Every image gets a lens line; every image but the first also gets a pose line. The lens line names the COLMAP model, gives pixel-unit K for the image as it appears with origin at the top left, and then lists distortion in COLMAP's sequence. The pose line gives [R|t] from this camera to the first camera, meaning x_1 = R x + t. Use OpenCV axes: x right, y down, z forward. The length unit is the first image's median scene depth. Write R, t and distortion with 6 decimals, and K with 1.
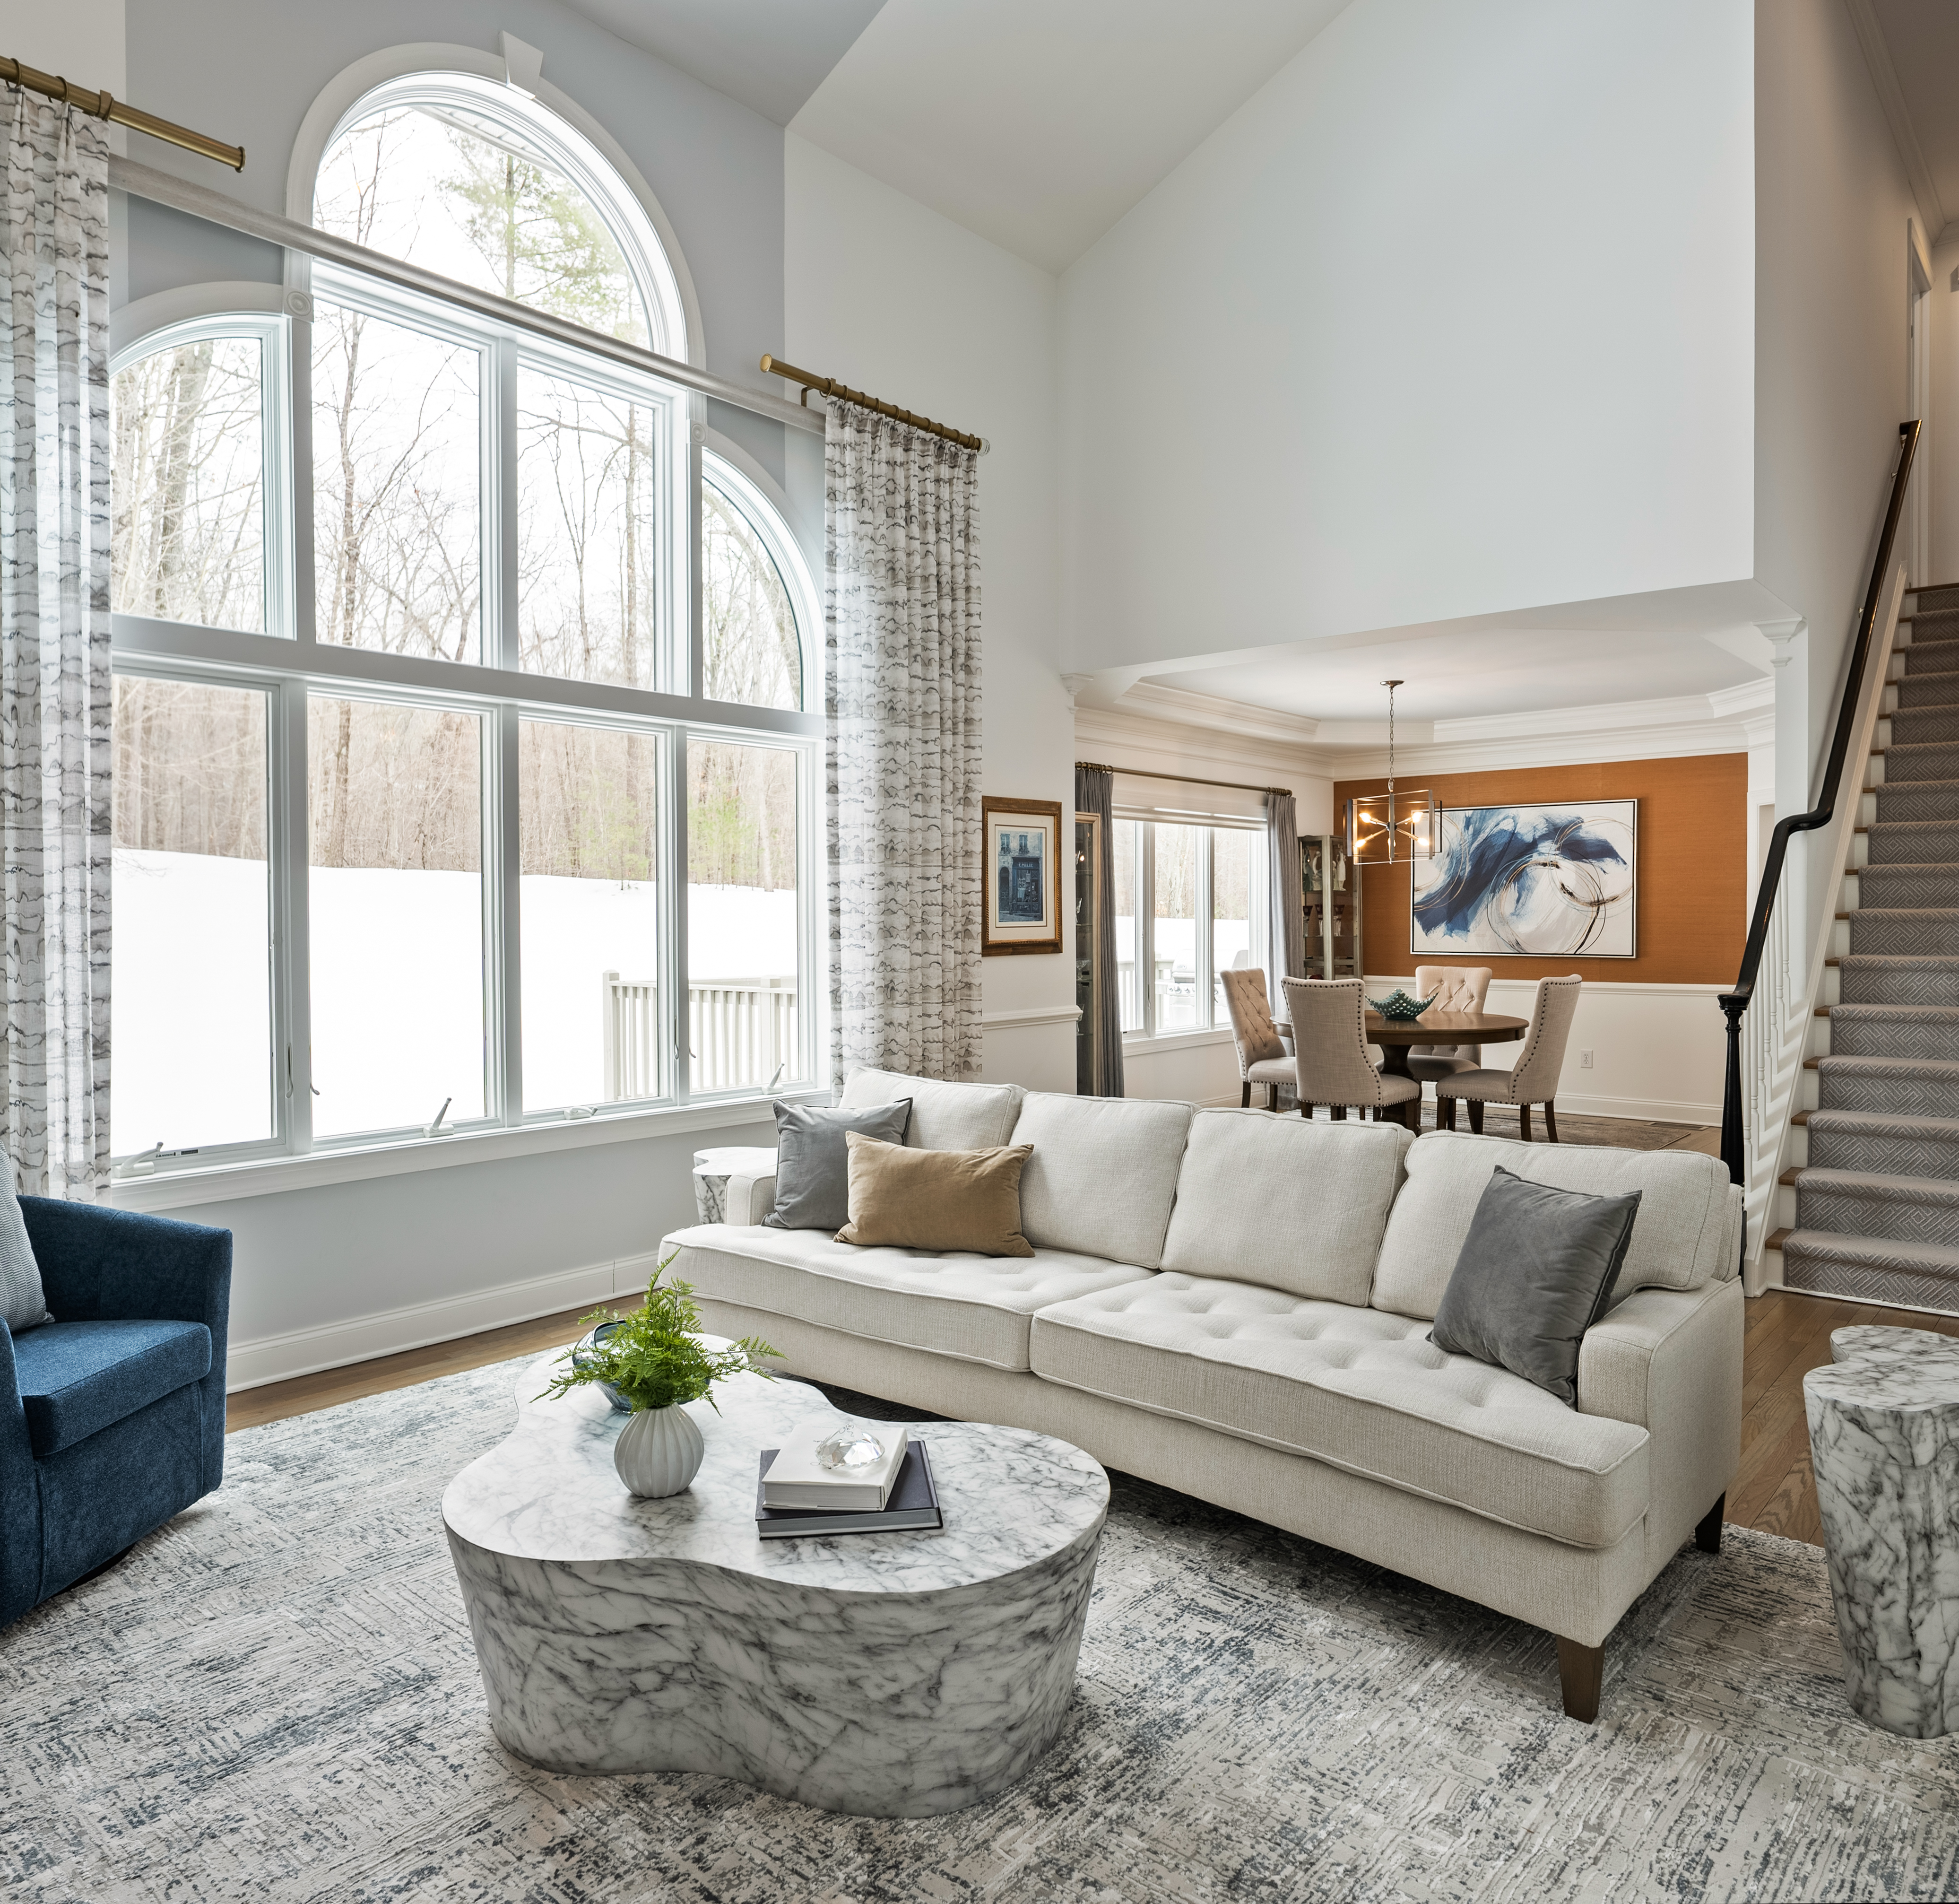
lens RADIAL K [[1442.7, 0, 978.7], [0, 1442.7, 960.4], [0, 0, 1]] dist [-0.004153, 0.004880]
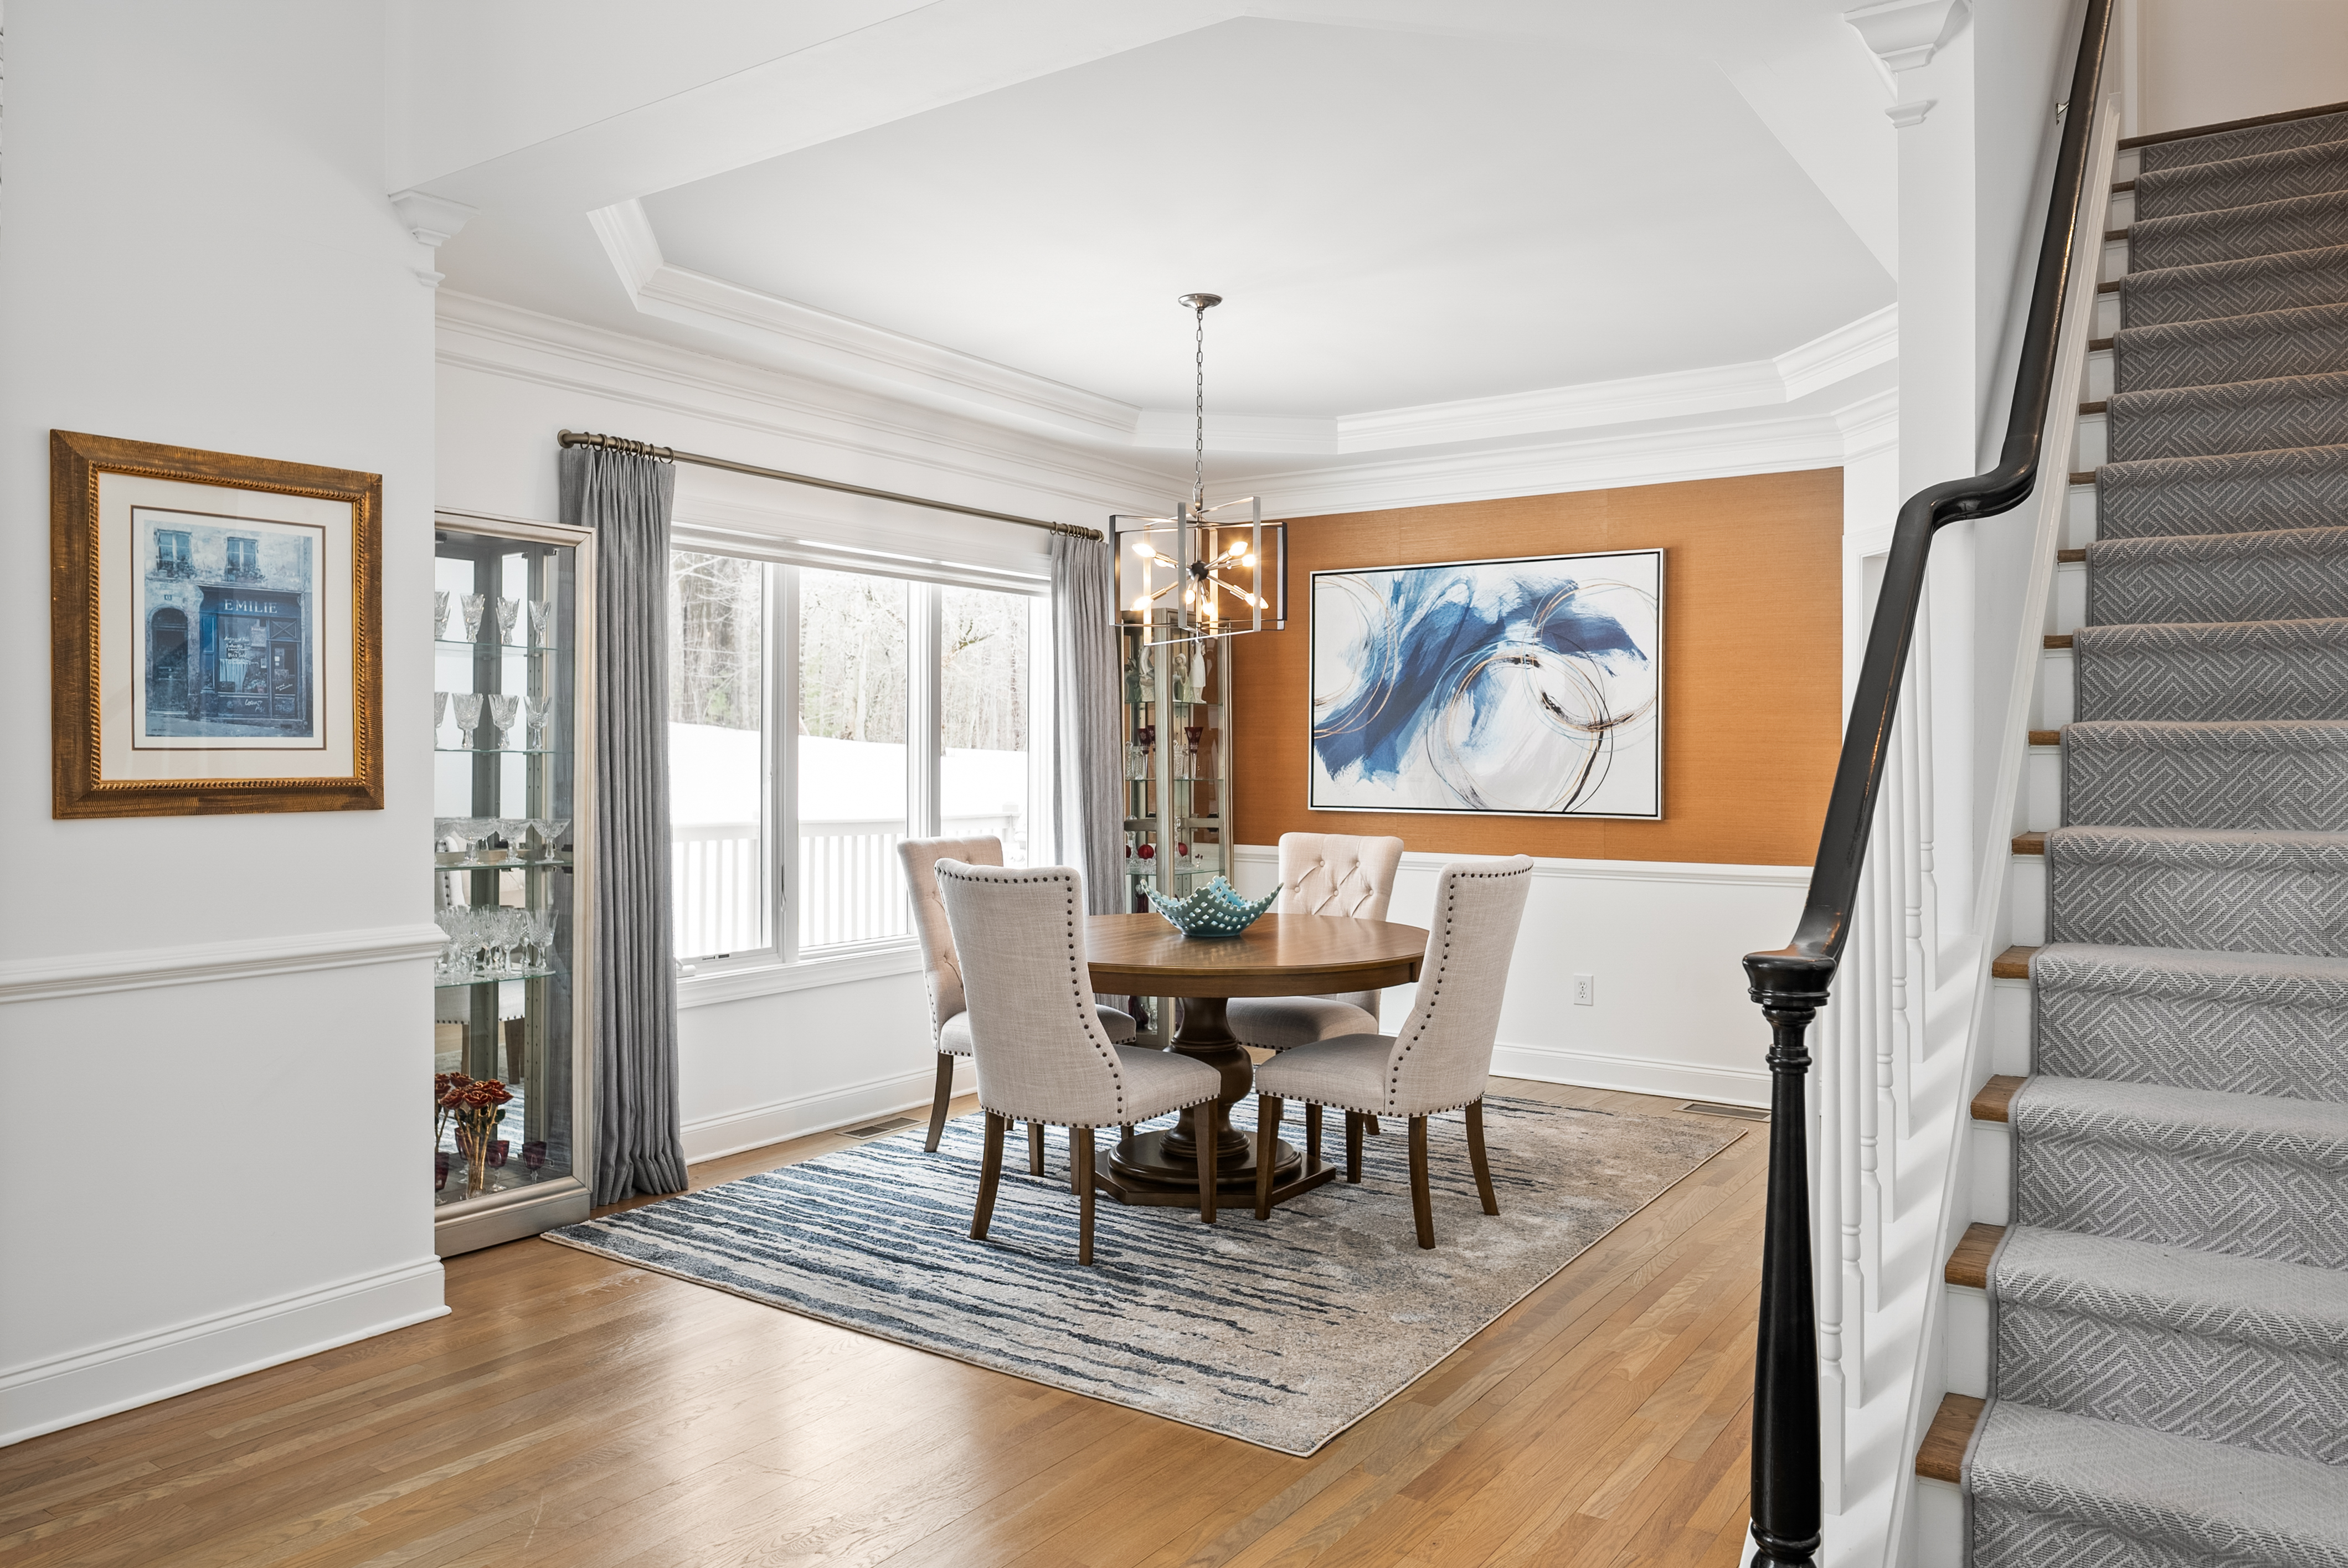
lens RADIAL K [[1622.5, 0, 1174.1], [0, 1622.5, 771.4], [0, 0, 1]] dist [-0.000335, -0.003753]
pose [[0.995520, 0.007491, 0.094254, 0.201288], [-0.005366, 0.999726, -0.022776, -0.005336], [-0.094398, 0.022168, 0.995288, 0.371699]]
